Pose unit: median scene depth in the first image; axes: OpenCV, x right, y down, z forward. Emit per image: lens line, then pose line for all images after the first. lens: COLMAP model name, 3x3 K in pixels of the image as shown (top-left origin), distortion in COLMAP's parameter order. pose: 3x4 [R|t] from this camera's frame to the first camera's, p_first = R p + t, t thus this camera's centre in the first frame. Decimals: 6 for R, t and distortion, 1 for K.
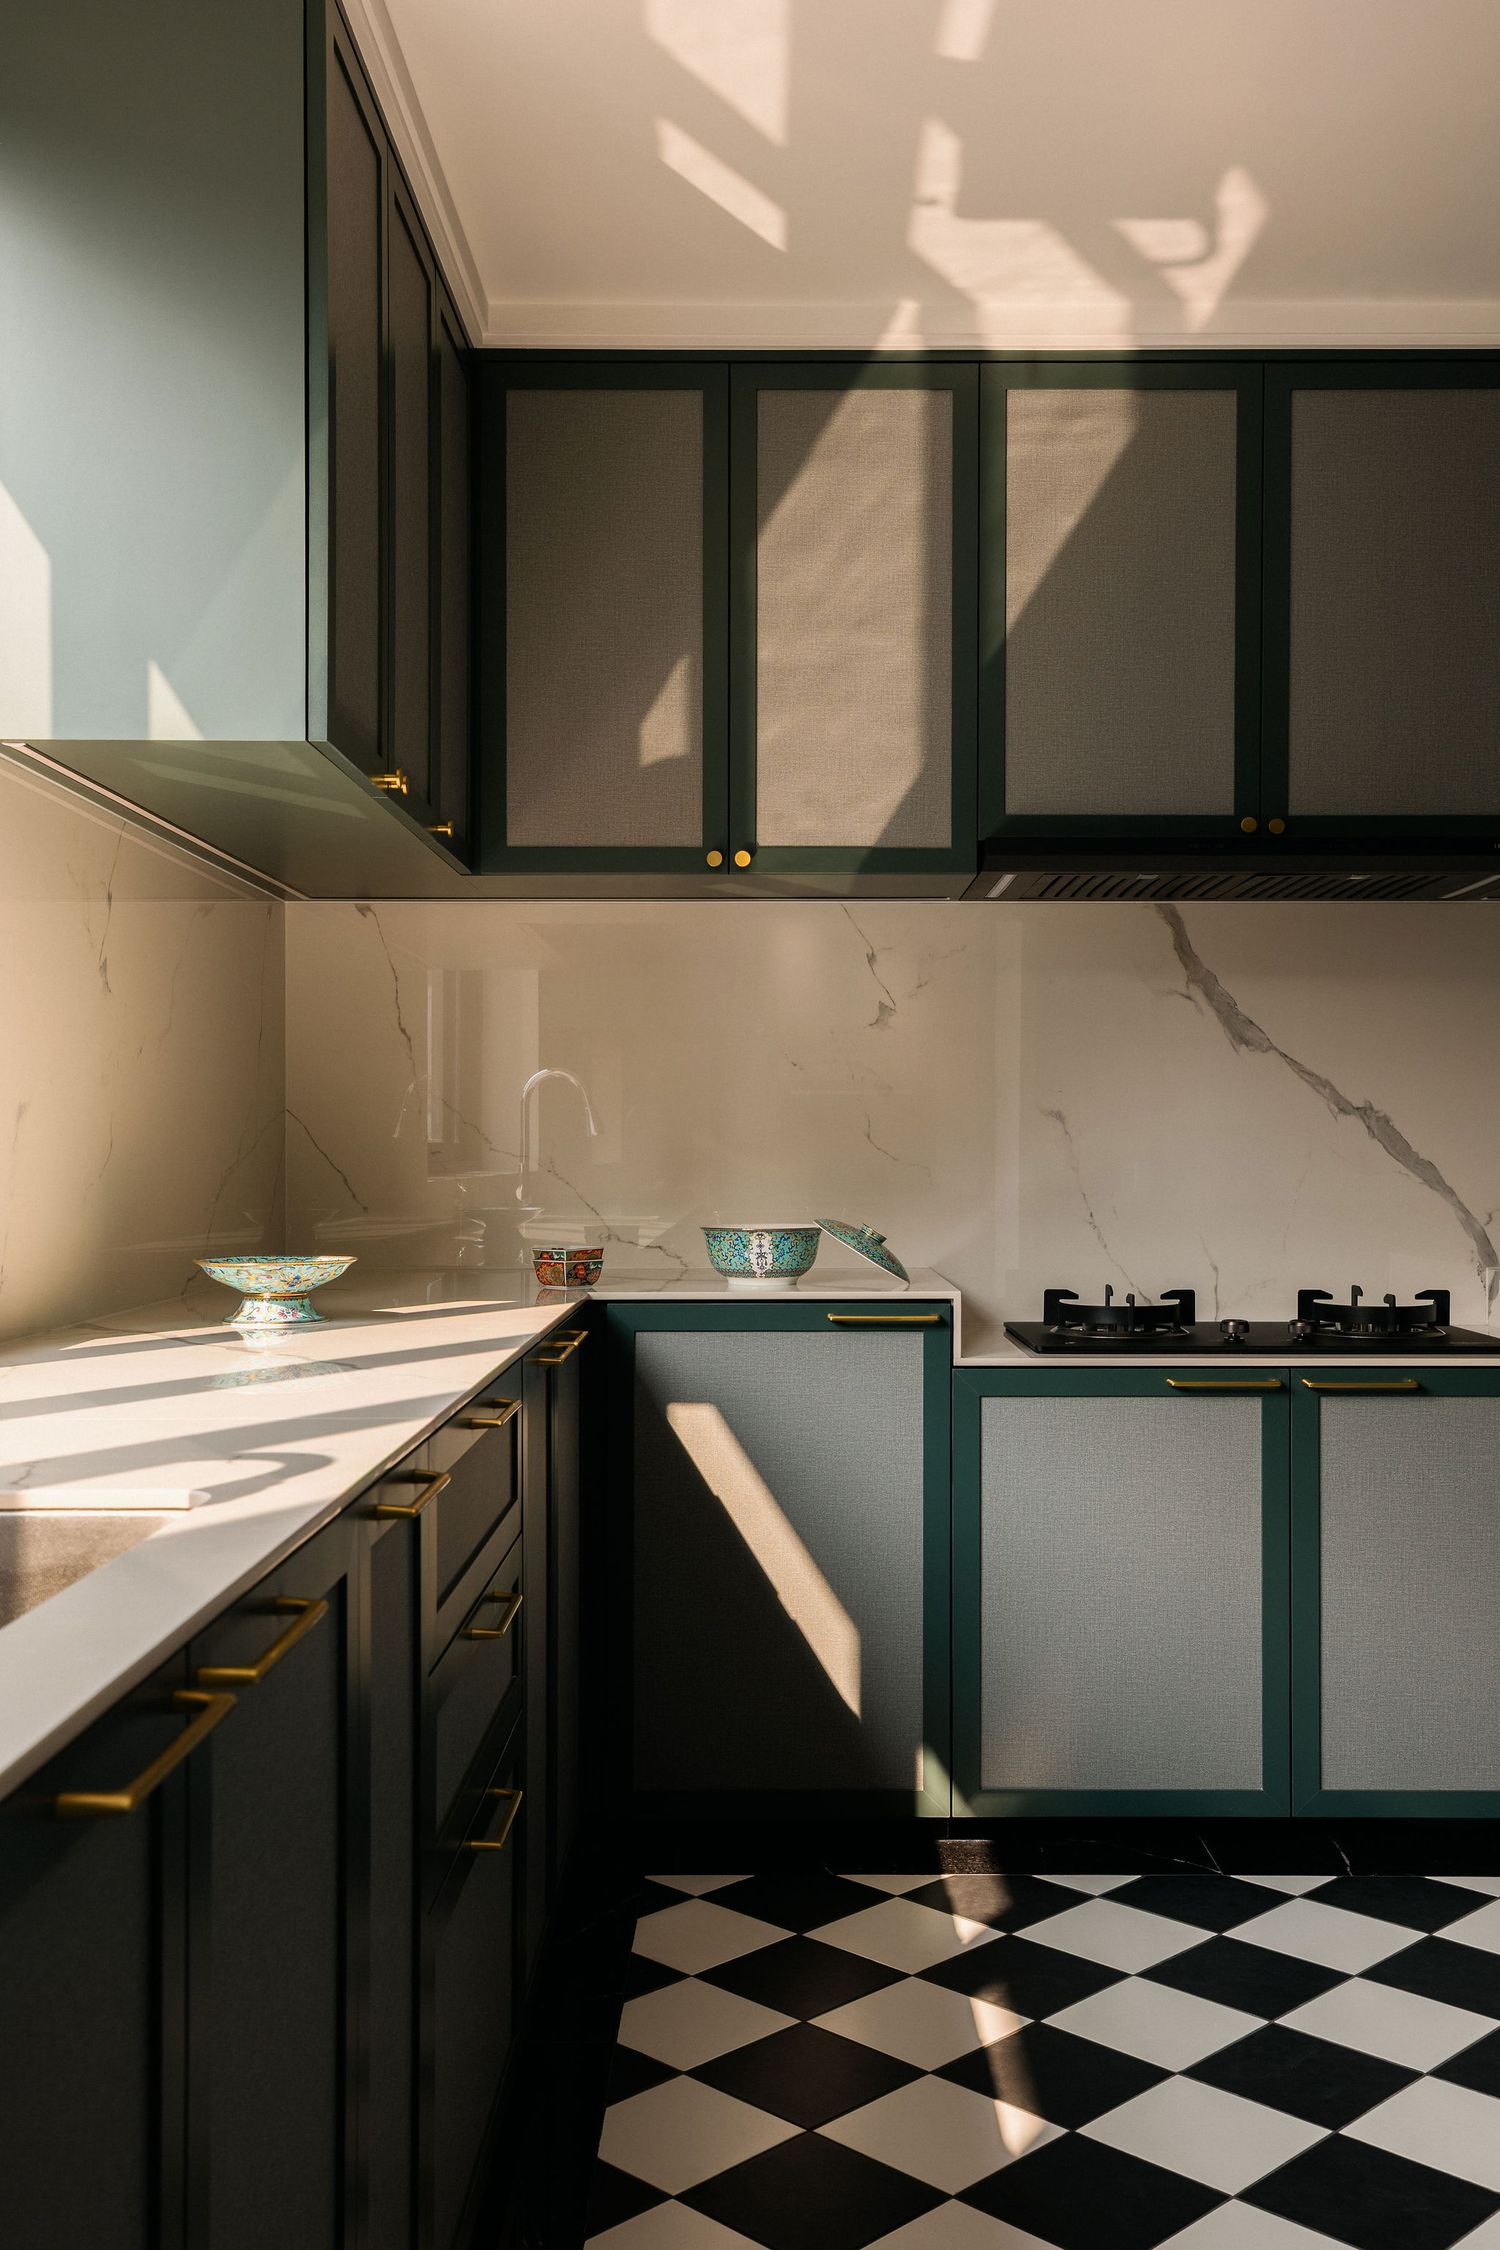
lens RADIAL K [[1758.0, 0, 751.2], [0, 1758.0, 1182.1], [0, 0, 1]] dist [-0.051676, -0.002073]
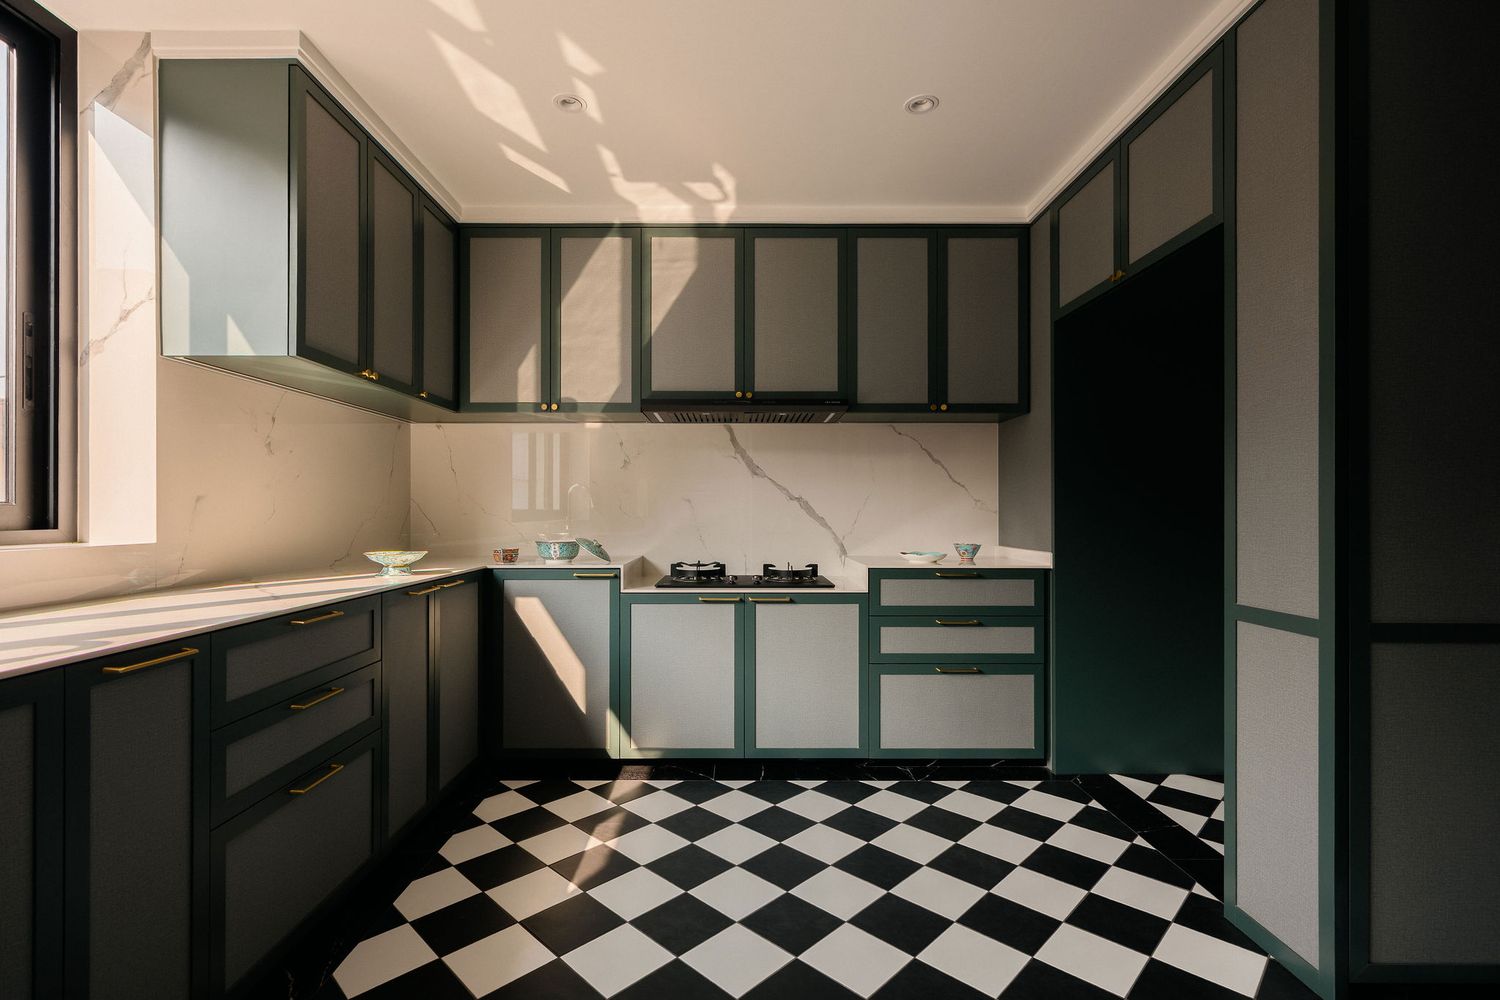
lens RADIAL K [[639.3, 0, 702.0], [0, 639.3, 509.0], [0, 0, 1]] dist [-0.010966, 0.000110]
pose [[0.999843, -0.000216, 0.017694, 0.204542], [0.000663, 0.999681, -0.025248, 0.000430], [-0.017683, 0.025255, 0.999525, -0.003823]]
